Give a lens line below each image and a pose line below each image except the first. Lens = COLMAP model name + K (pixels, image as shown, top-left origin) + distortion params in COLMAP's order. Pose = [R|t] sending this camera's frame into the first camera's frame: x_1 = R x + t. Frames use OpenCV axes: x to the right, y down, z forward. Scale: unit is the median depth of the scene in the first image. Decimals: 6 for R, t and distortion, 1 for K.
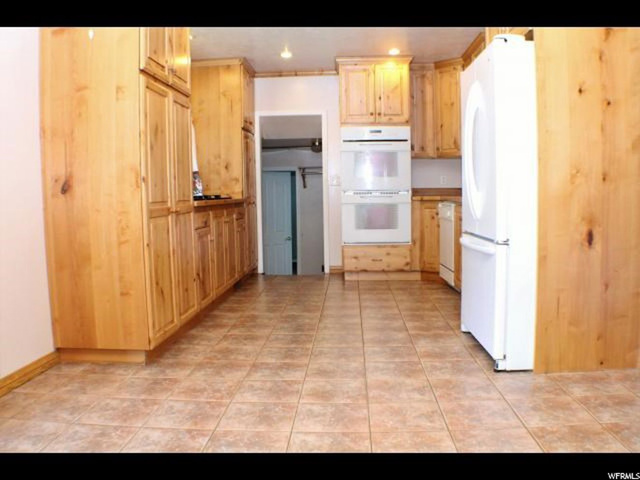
lens RADIAL K [[558.5, 0, 320.0], [0, 558.5, 240.0], [0, 0, 1]] dist [-0.198292, 0.065264]
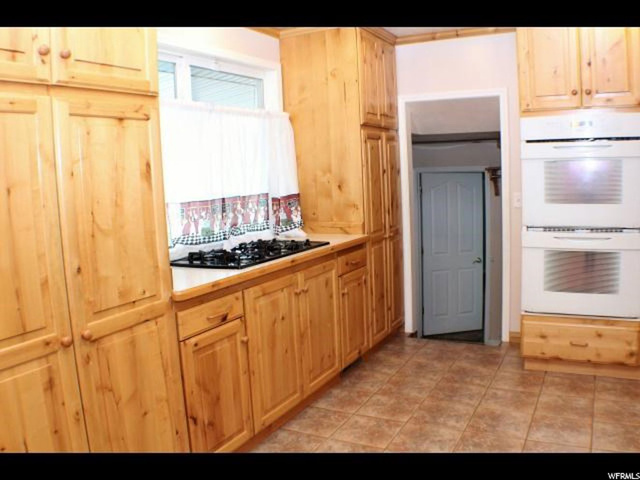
lens RADIAL K [[558.5, 0, 320.0], [0, 558.5, 240.0], [0, 0, 1]] dist [-0.198292, 0.065264]
pose [[0.902318, 0.033651, -0.429756, 0.093576], [-0.013077, 0.998626, 0.050740, -0.099190], [0.430873, -0.040164, 0.901518, 0.384170]]
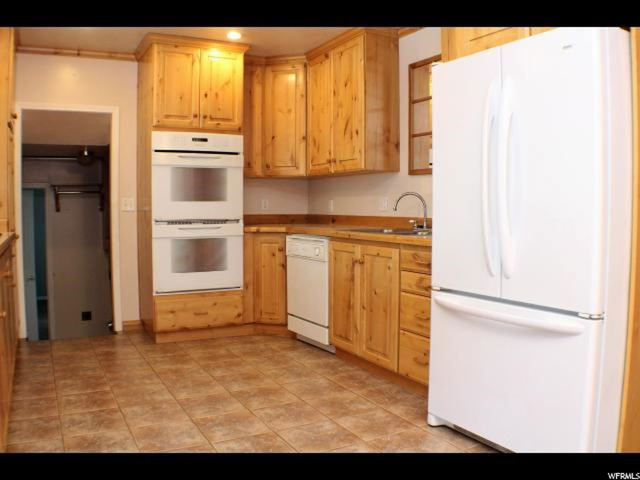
lens RADIAL K [[558.5, 0, 320.0], [0, 558.5, 240.0], [0, 0, 1]] dist [-0.198292, 0.065264]
pose [[0.860339, -0.014865, 0.509506, -0.134494], [0.031268, 0.999231, -0.023645, -0.039407], [-0.508763, 0.036274, 0.860142, 0.286699]]
